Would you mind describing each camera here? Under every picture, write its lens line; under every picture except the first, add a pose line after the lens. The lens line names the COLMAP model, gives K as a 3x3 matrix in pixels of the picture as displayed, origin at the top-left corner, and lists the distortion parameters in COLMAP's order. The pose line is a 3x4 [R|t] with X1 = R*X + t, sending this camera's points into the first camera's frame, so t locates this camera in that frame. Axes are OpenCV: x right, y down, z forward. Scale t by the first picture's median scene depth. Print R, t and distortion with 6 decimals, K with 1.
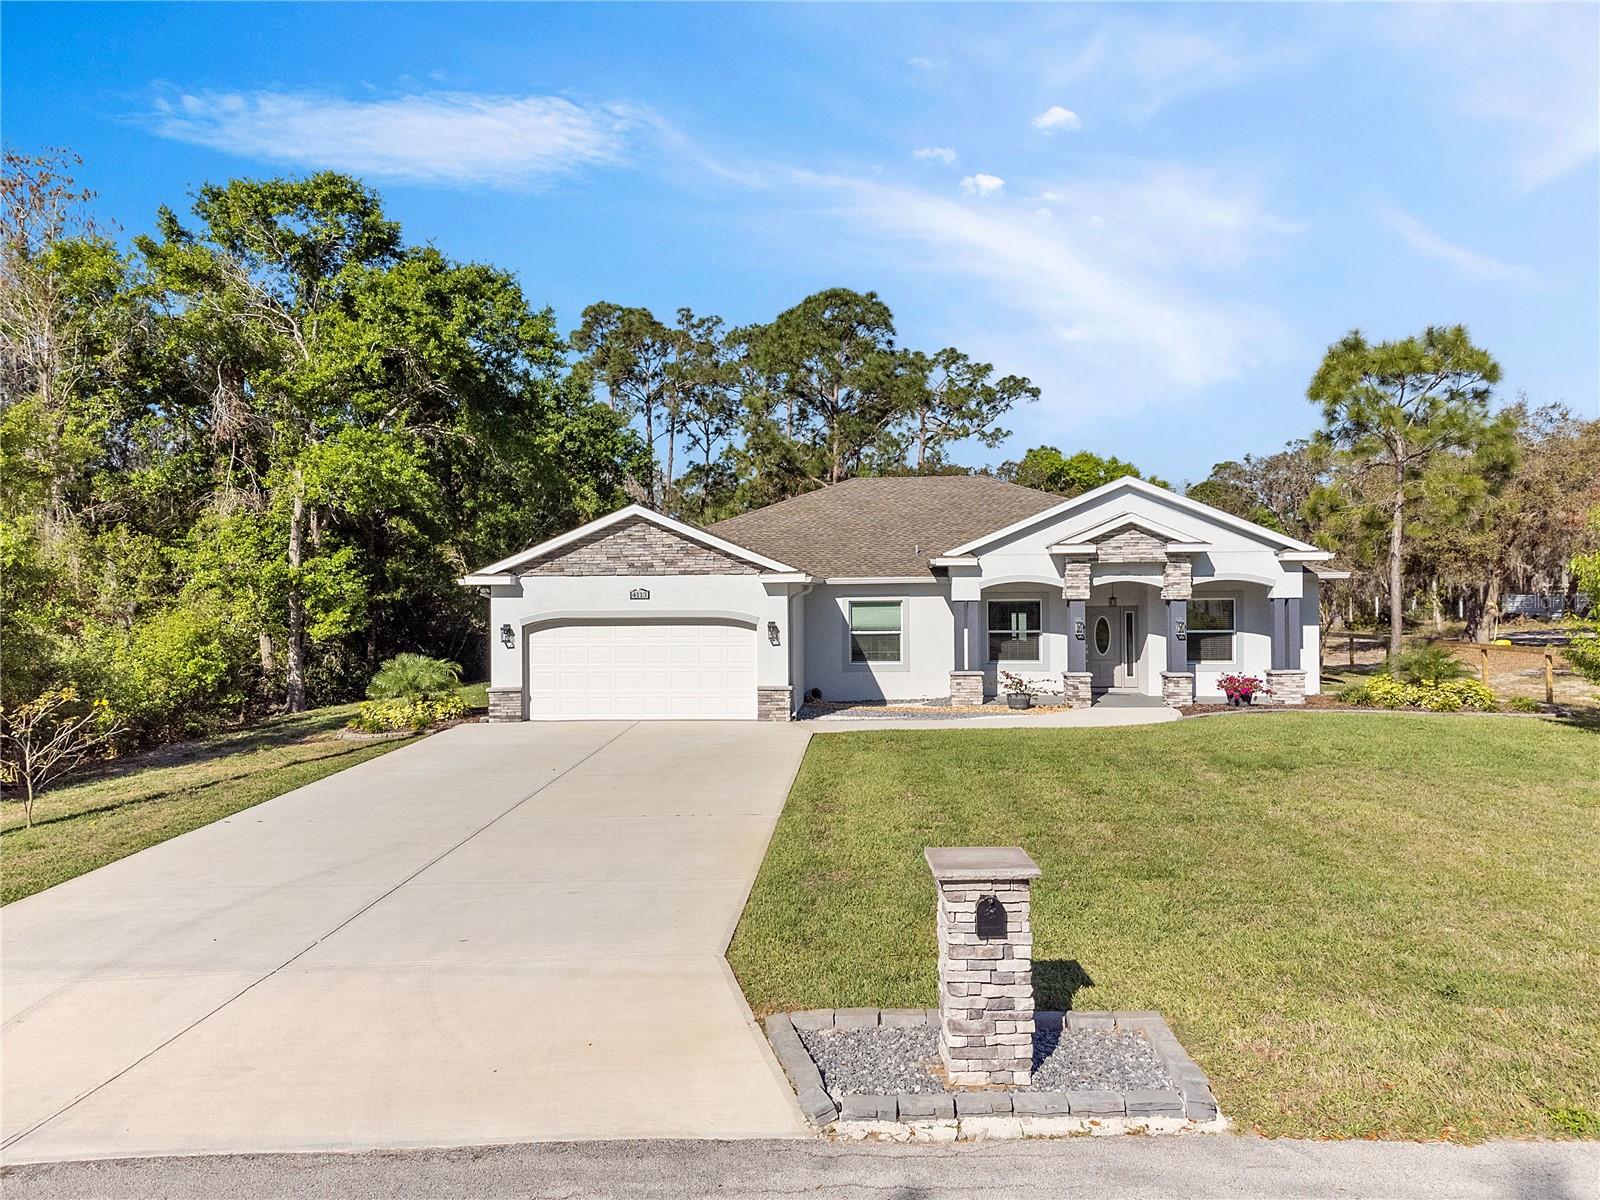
lens RADIAL K [[1191.7, 0, 800.0], [0, 1191.7, 600.0], [0, 0, 1]] dist [0.064542, -0.042938]
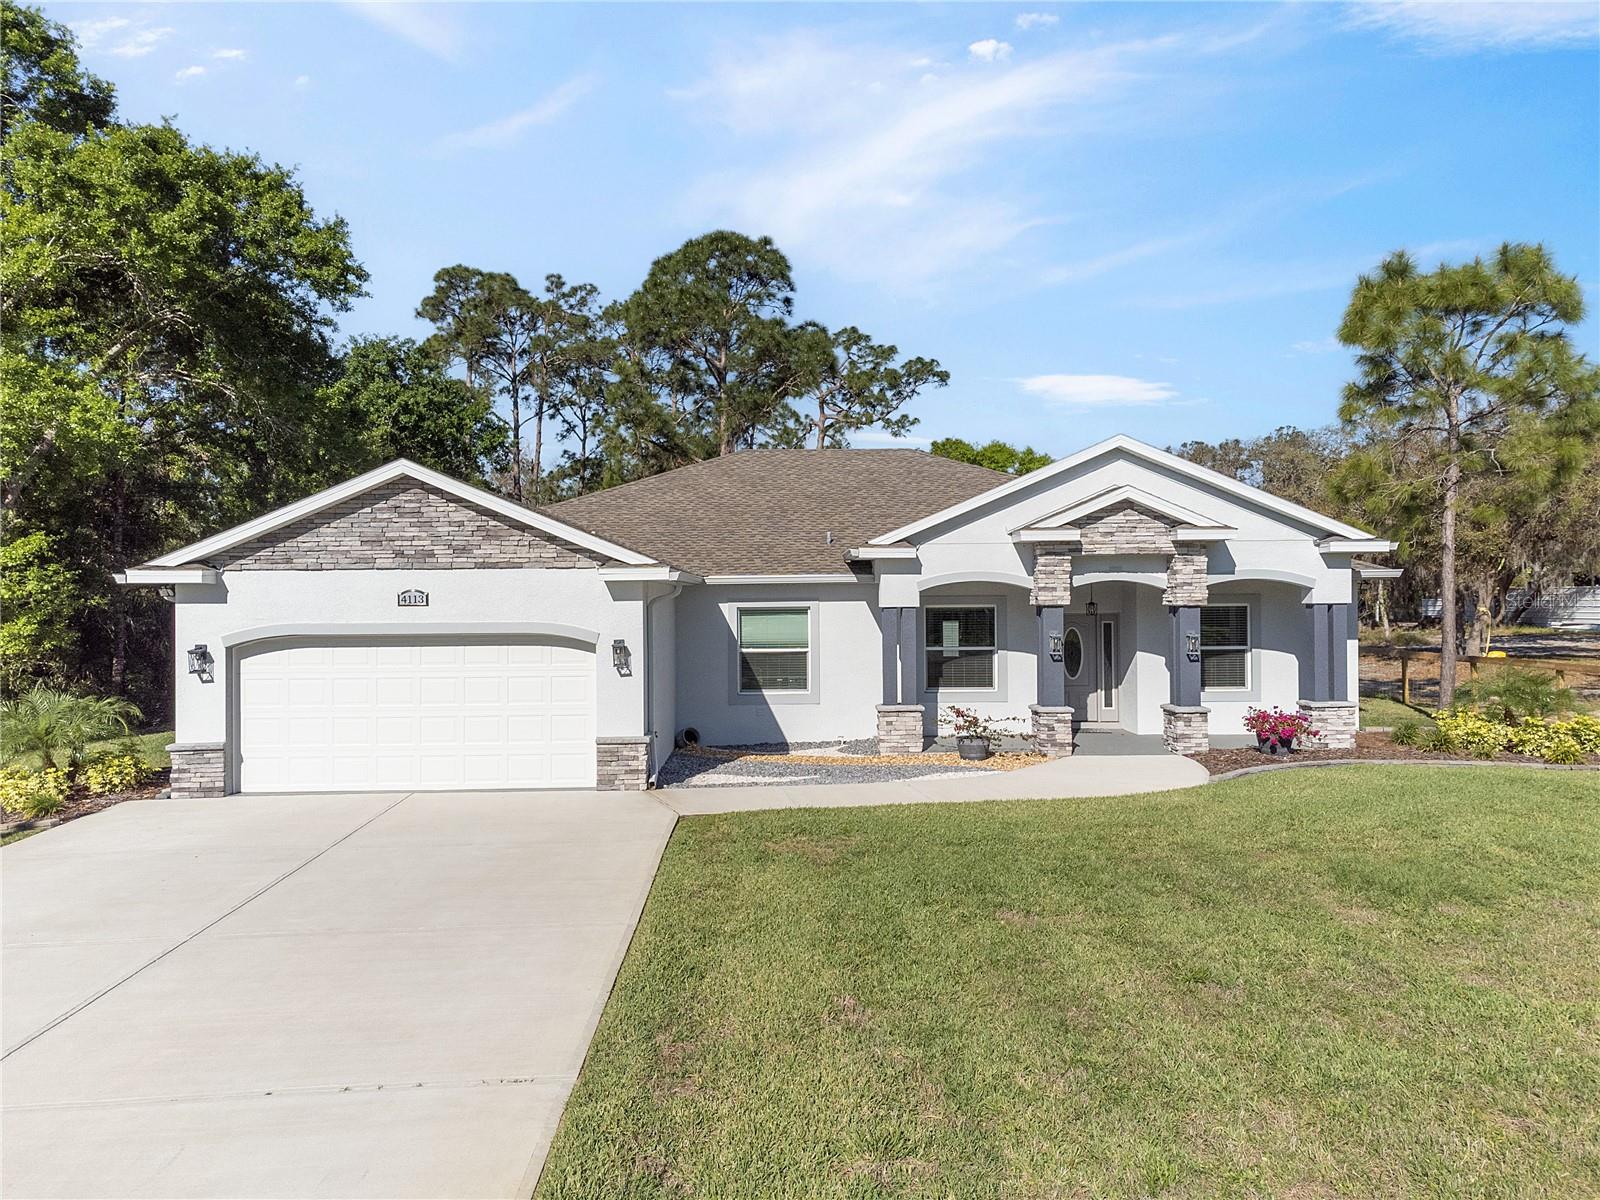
lens RADIAL K [[1191.7, 0, 800.0], [0, 1191.7, 600.0], [0, 0, 1]] dist [0.064542, -0.042938]
pose [[0.995966, 0.000233, 0.089728, 0.014401], [0.000008, 0.999996, -0.002683, -0.001767], [-0.089728, 0.002673, 0.995963, 0.276552]]
